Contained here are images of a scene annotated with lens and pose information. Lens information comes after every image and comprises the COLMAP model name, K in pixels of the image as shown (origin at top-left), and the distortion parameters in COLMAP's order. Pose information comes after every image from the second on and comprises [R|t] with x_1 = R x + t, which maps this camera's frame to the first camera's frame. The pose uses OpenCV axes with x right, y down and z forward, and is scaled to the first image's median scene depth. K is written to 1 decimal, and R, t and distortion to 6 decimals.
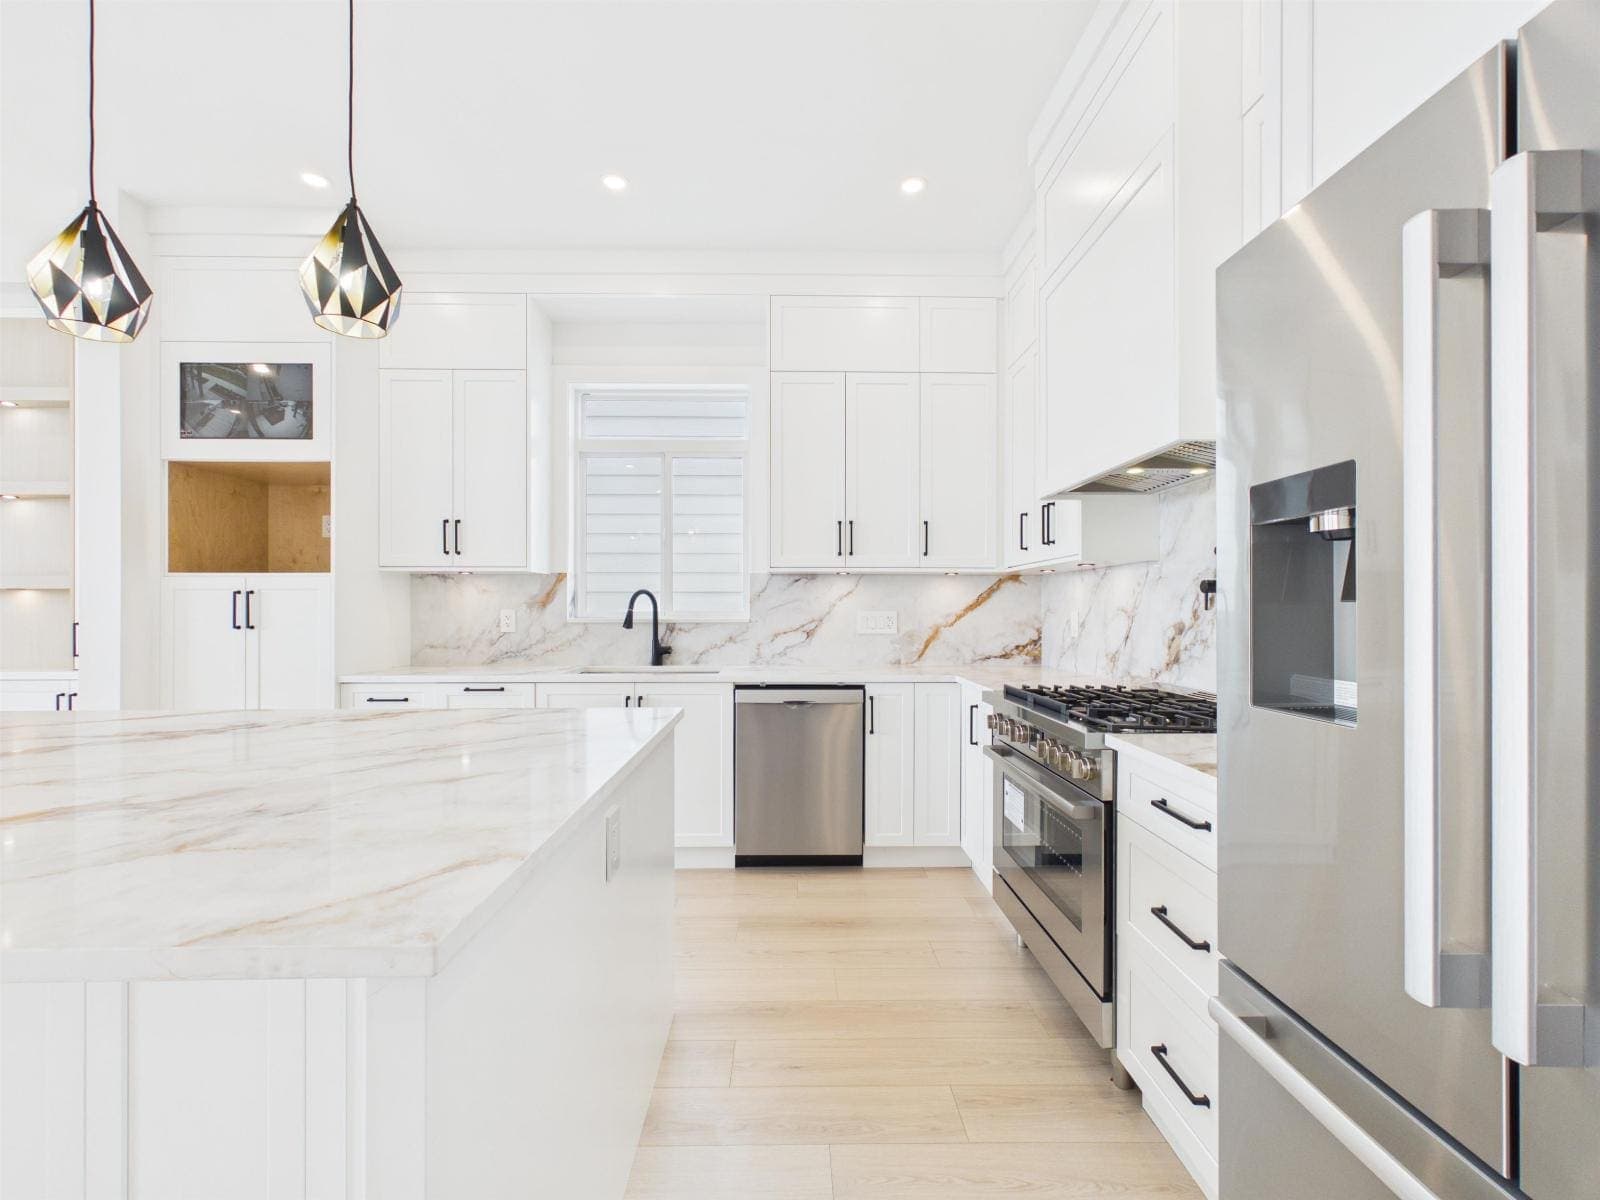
lens RADIAL K [[702.1, 0, 799.9], [0, 702.1, 606.8], [0, 0, 1]] dist [0.001289, 0.000140]
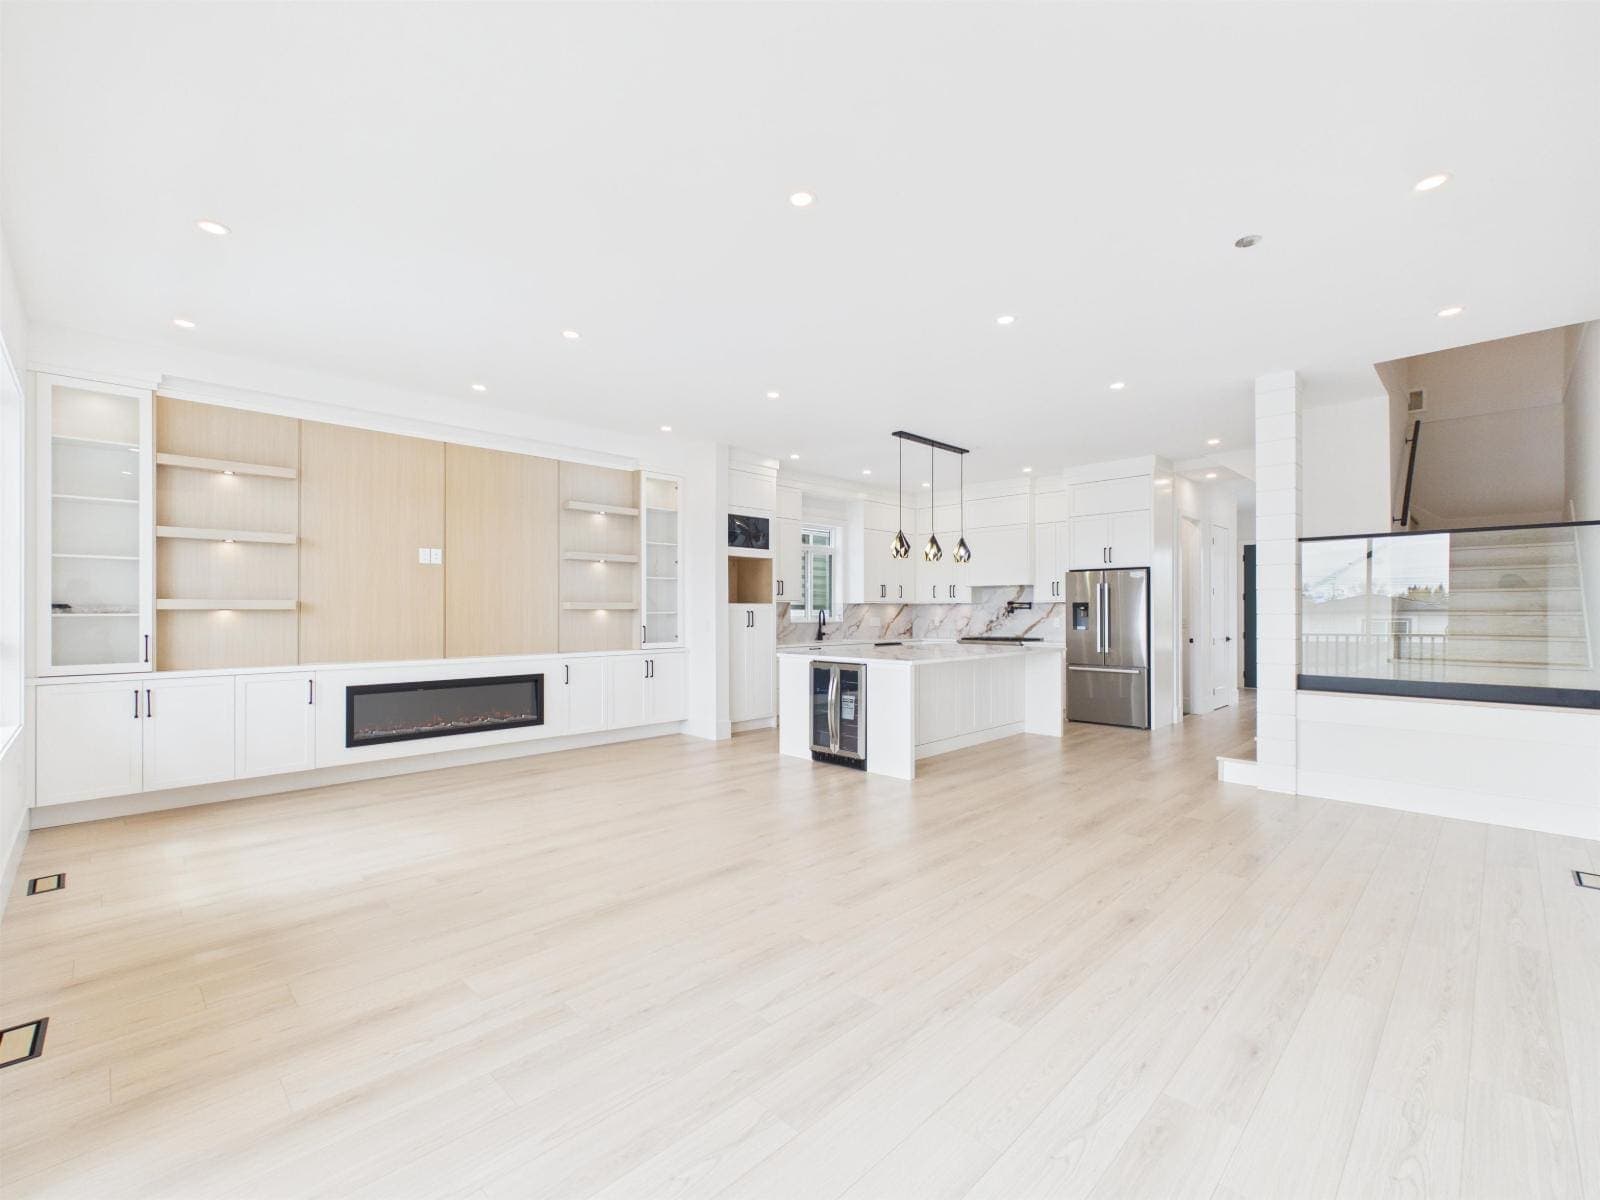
lens RADIAL K [[702.1, 0, 800.5], [0, 702.1, 607.2], [0, 0, 1]] dist [0.001289, 0.000140]
pose [[0.717423, 0.002553, 0.696633, -1.944221], [-0.000816, 0.999996, -0.002825, -0.024660], [-0.696637, 0.001458, 0.717422, -0.703697]]
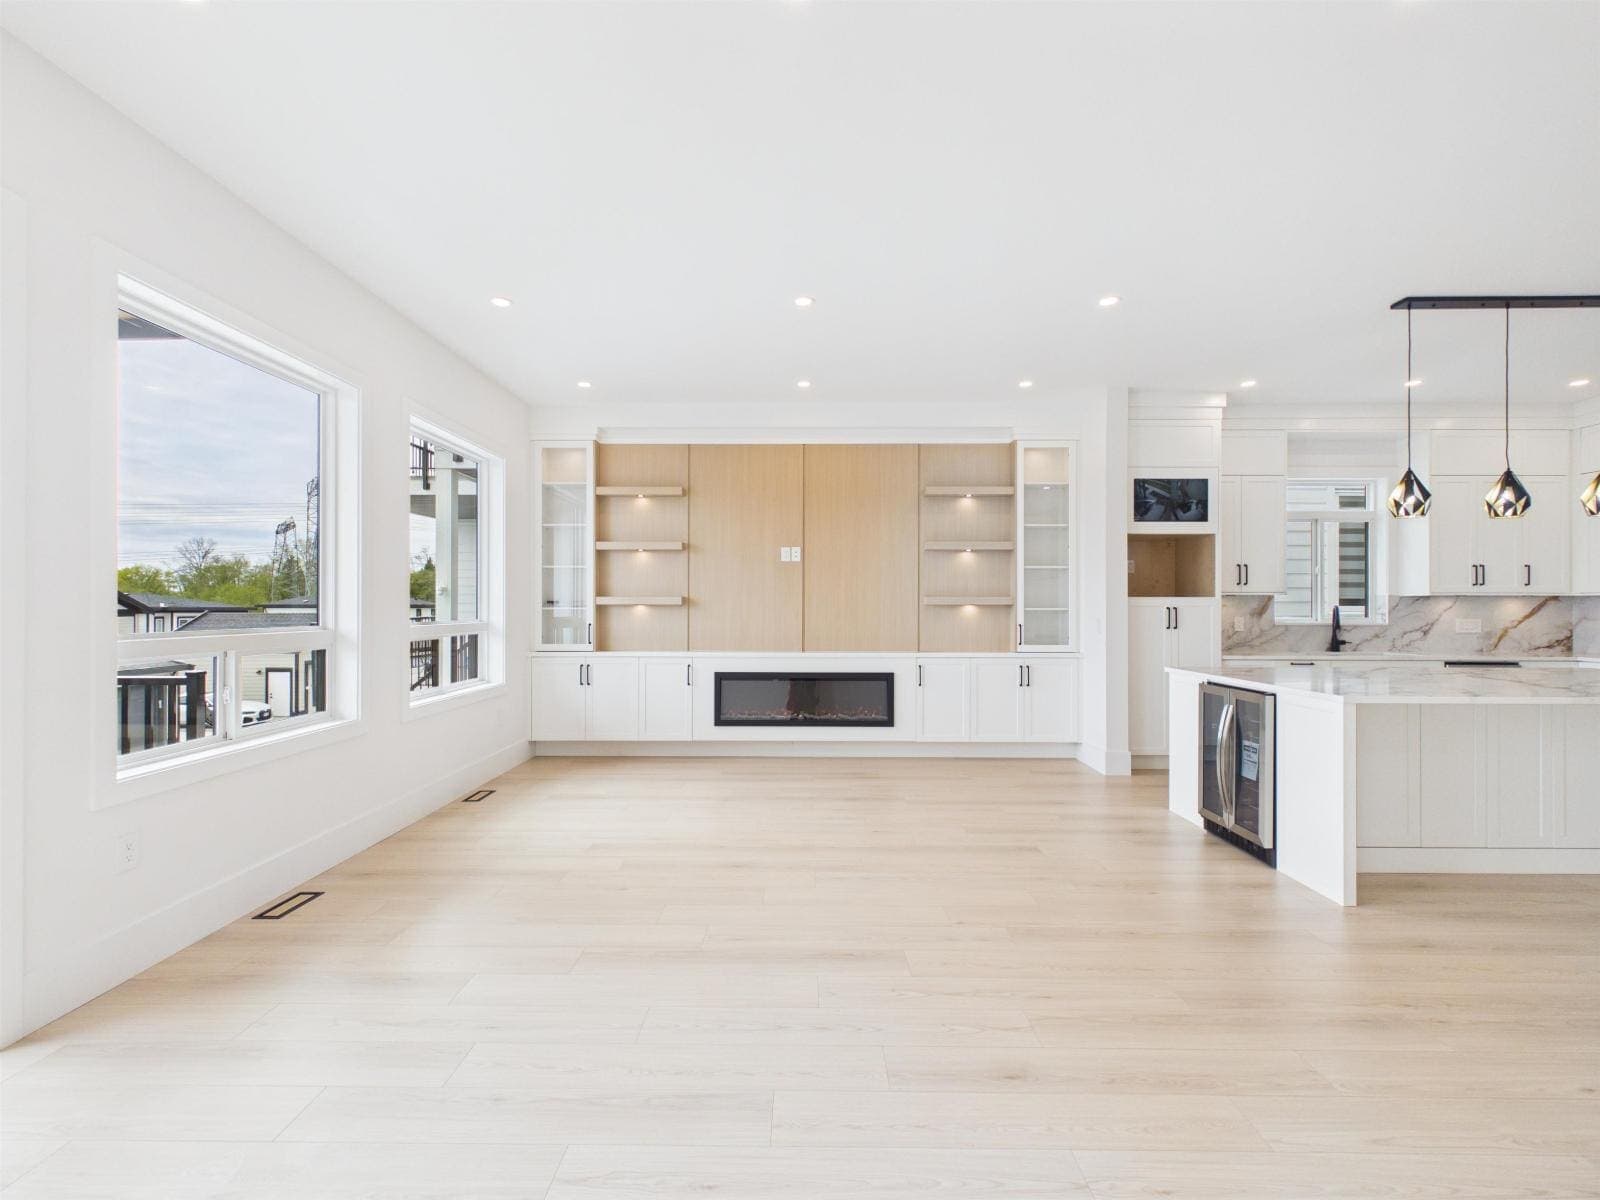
lens RADIAL K [[702.1, 0, 800.9], [0, 702.1, 605.1], [0, 0, 1]] dist [0.001289, 0.000140]
pose [[0.999703, 0.001653, -0.024299, -1.396516], [-0.001648, 0.999999, 0.000226, -0.023067], [0.024300, -0.000186, 0.999705, -0.659353]]
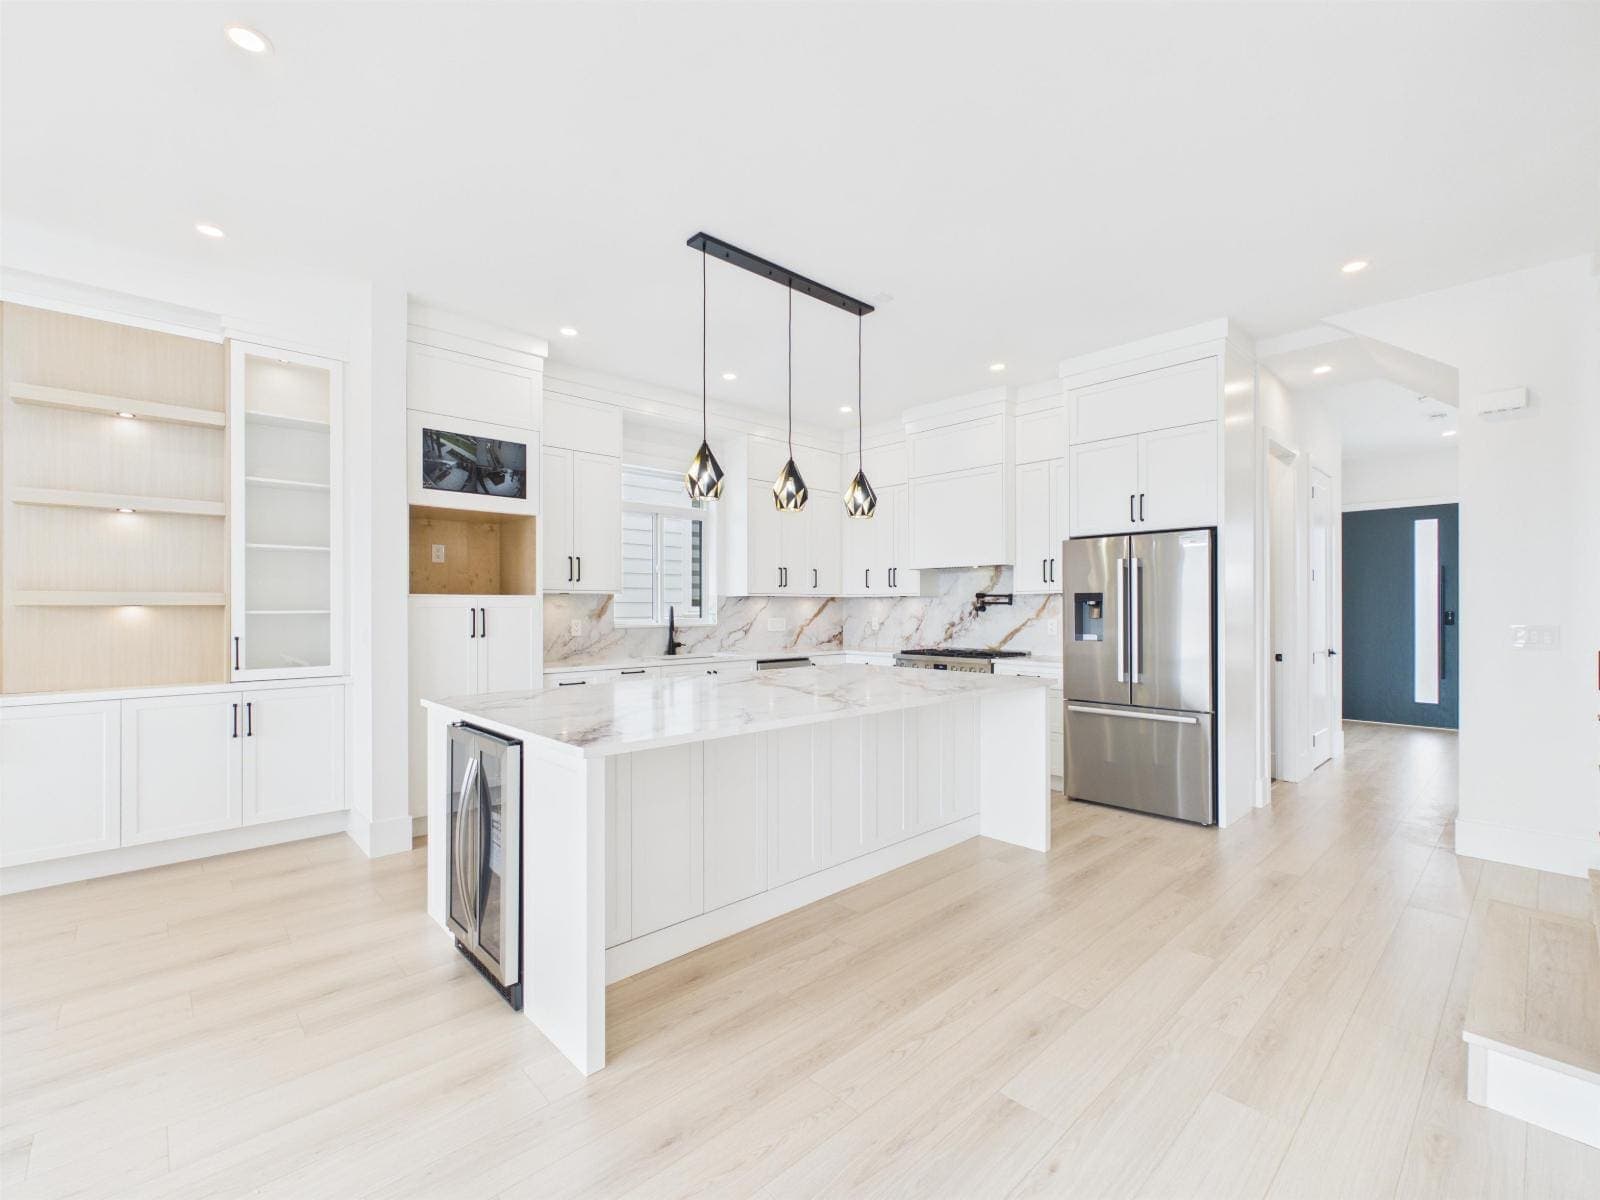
lens RADIAL K [[702.1, 0, 800.2], [0, 702.1, 604.8], [0, 0, 1]] dist [0.001289, 0.000140]
pose [[0.738840, 0.001305, 0.673879, -1.024324], [0.000876, 0.999995, -0.002897, -0.021495], [-0.673880, 0.002730, 0.738836, -0.322797]]
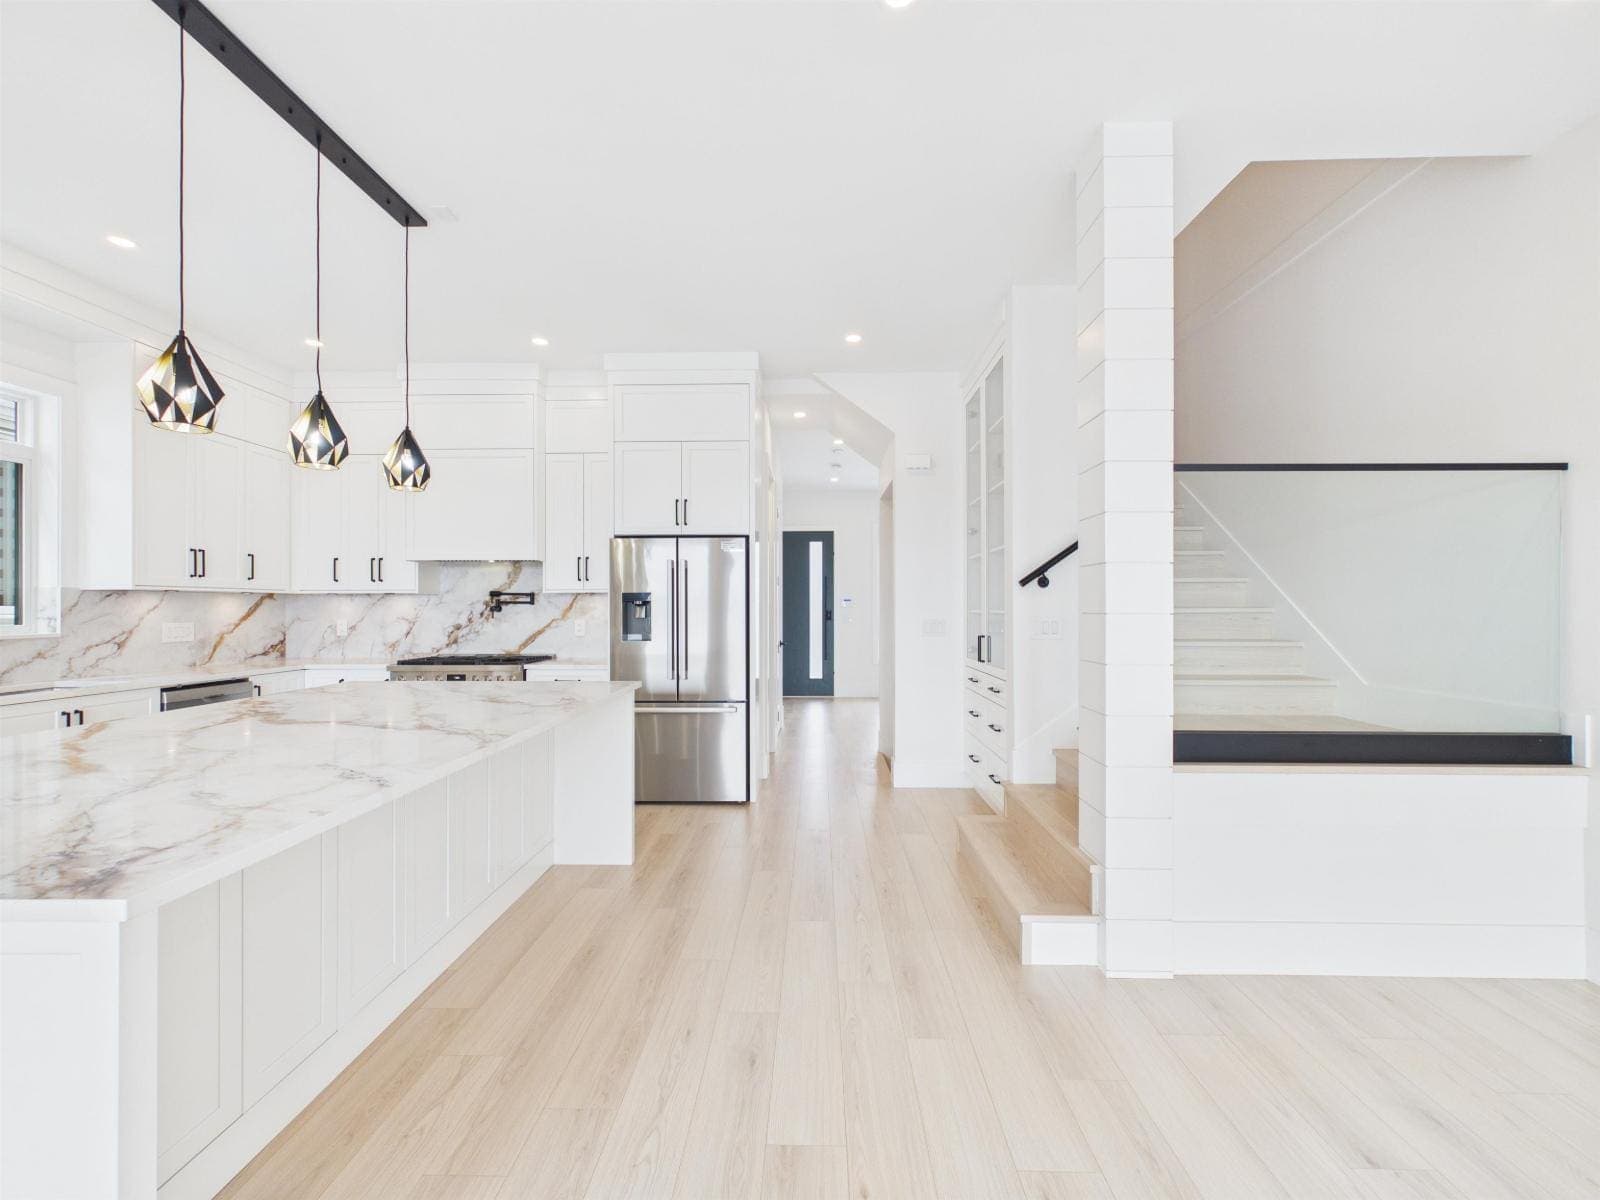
lens RADIAL K [[702.1, 0, 801.2], [0, 702.1, 601.5], [0, 0, 1]] dist [0.001289, 0.000140]
pose [[0.039203, 0.006929, 0.999207, -1.034448], [0.000014, 0.999976, -0.006935, -0.021268], [-0.999231, 0.000285, 0.039202, -0.090251]]
